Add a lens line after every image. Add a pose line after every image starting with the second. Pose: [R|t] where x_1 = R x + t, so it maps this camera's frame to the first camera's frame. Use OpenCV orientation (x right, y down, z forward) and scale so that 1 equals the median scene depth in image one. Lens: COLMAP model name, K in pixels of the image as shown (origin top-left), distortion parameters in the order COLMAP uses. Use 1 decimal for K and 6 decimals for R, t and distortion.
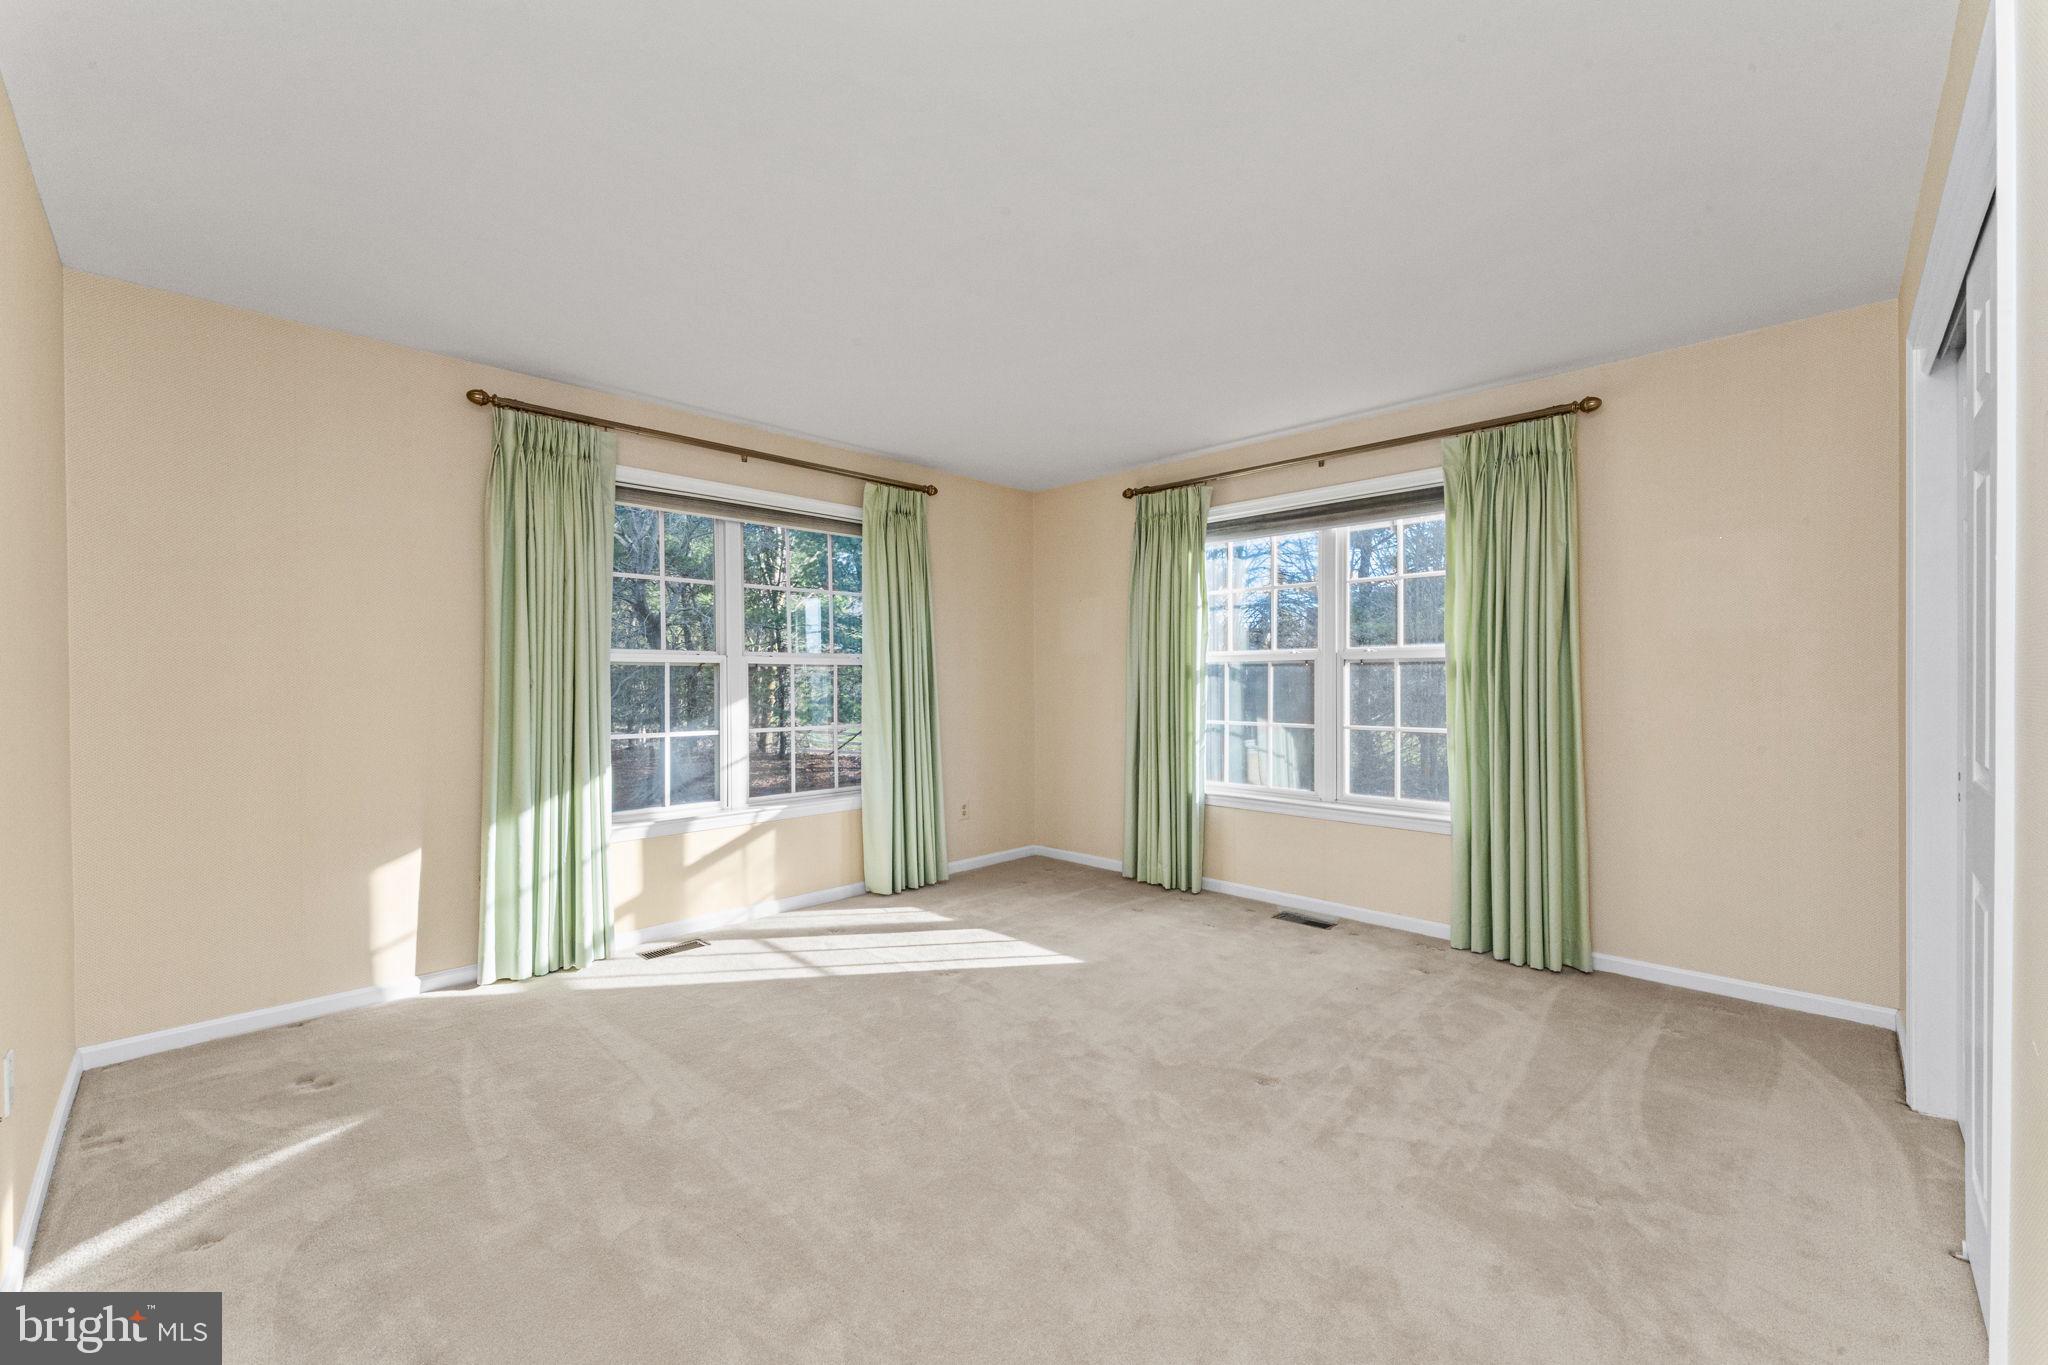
lens RADIAL K [[824.3, 0, 1025.5], [0, 824.3, 668.4], [0, 0, 1]] dist [-0.000505, -0.000554]
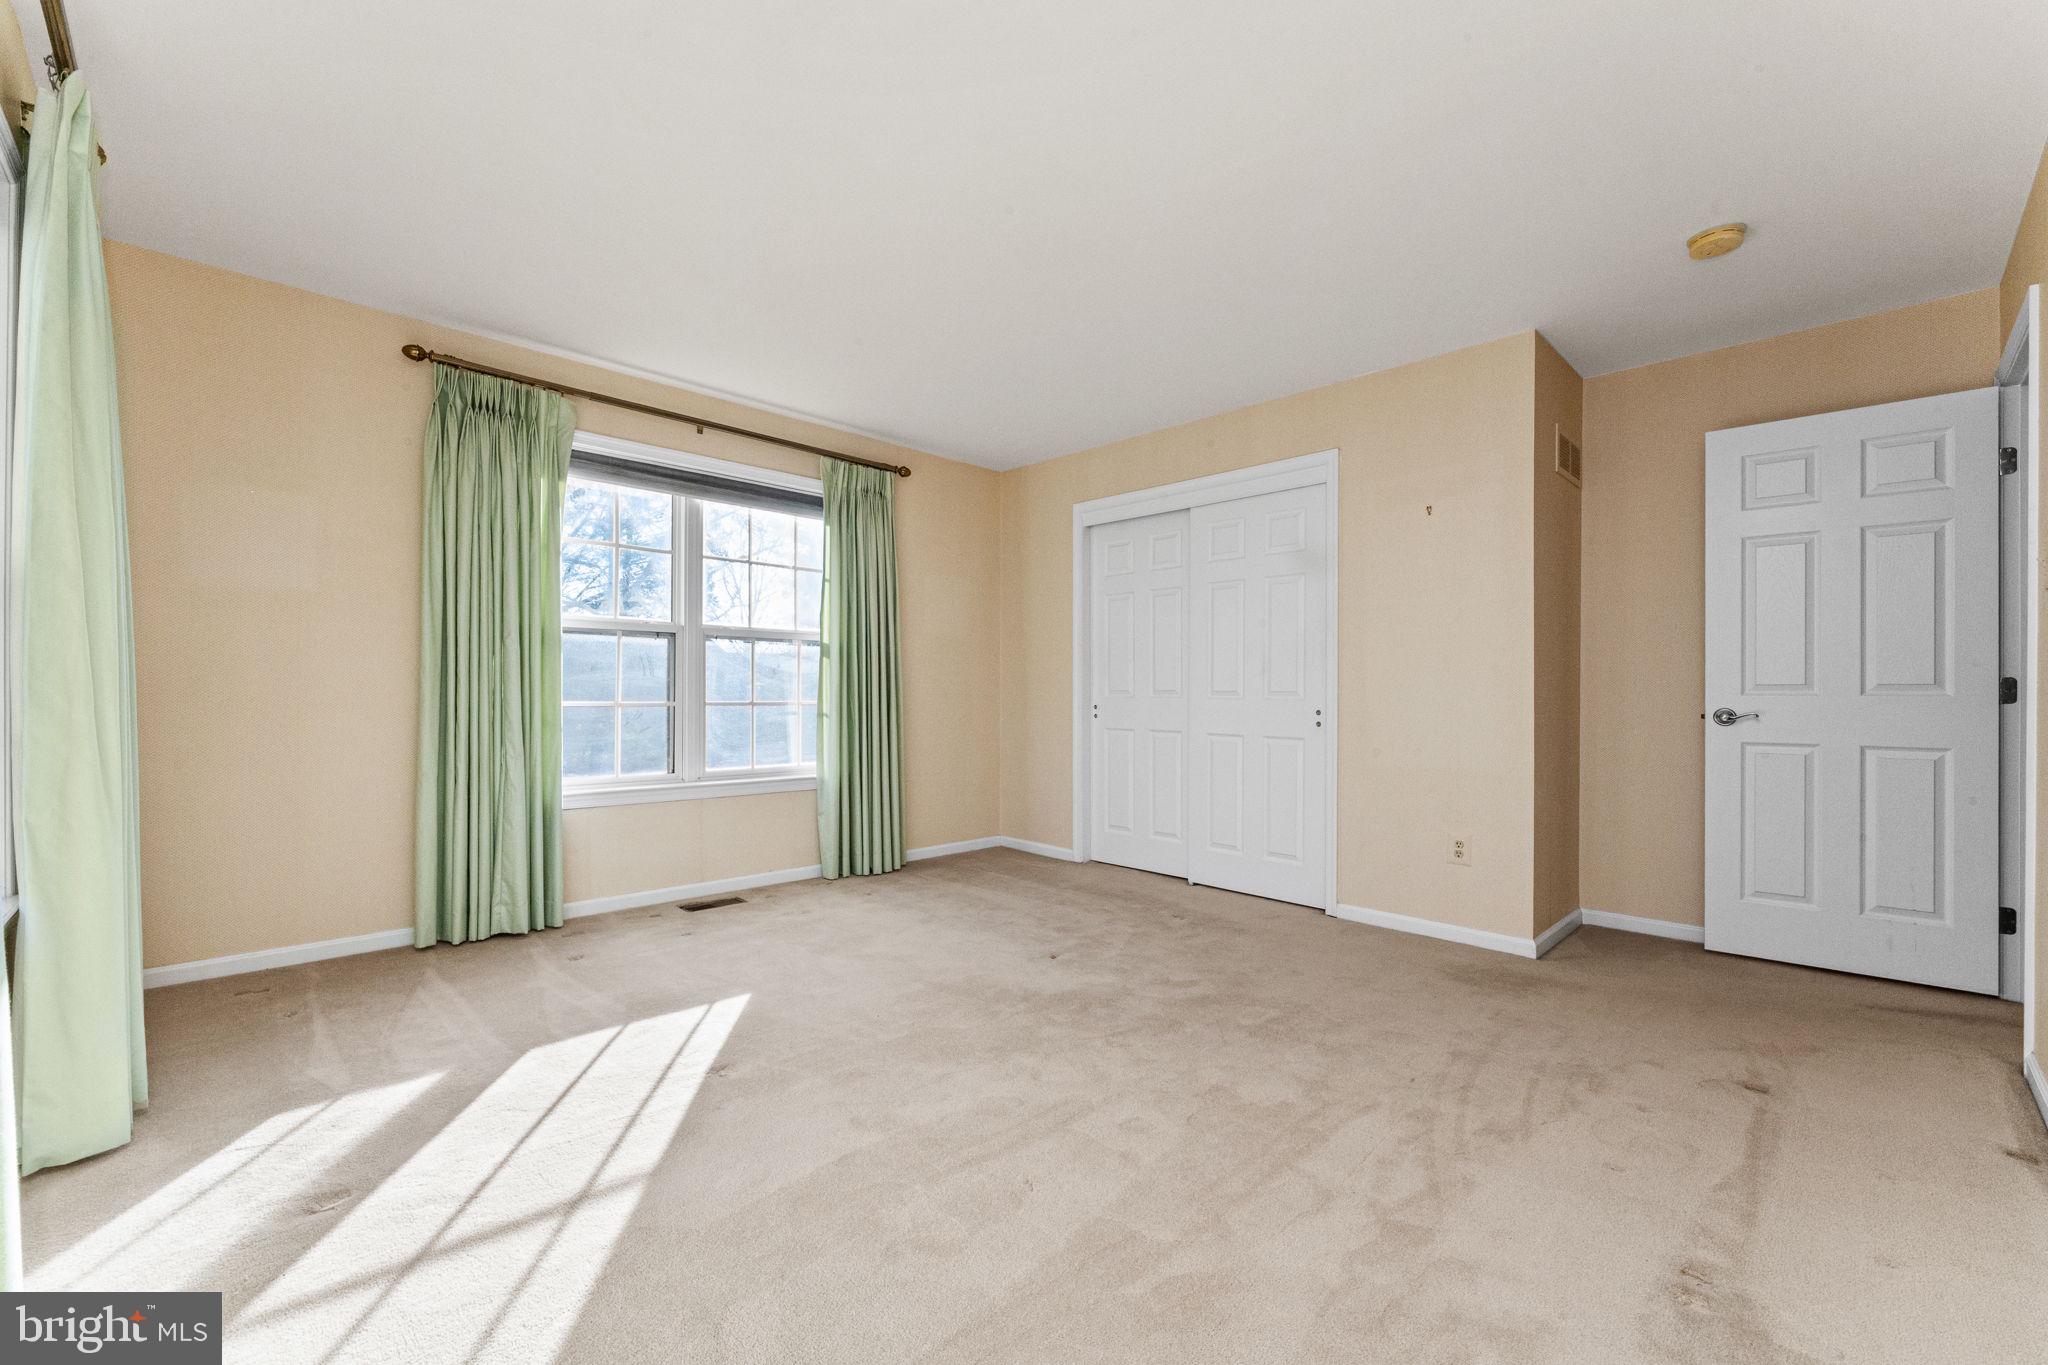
lens RADIAL K [[824.3, 0, 1025.5], [0, 824.3, 668.4], [0, 0, 1]] dist [-0.000505, -0.000554]
pose [[0.022805, 0.032900, 0.999198, -0.618218], [-0.024048, 0.999187, -0.032351, 0.054287], [-0.999451, -0.023291, 0.023578, 0.621762]]
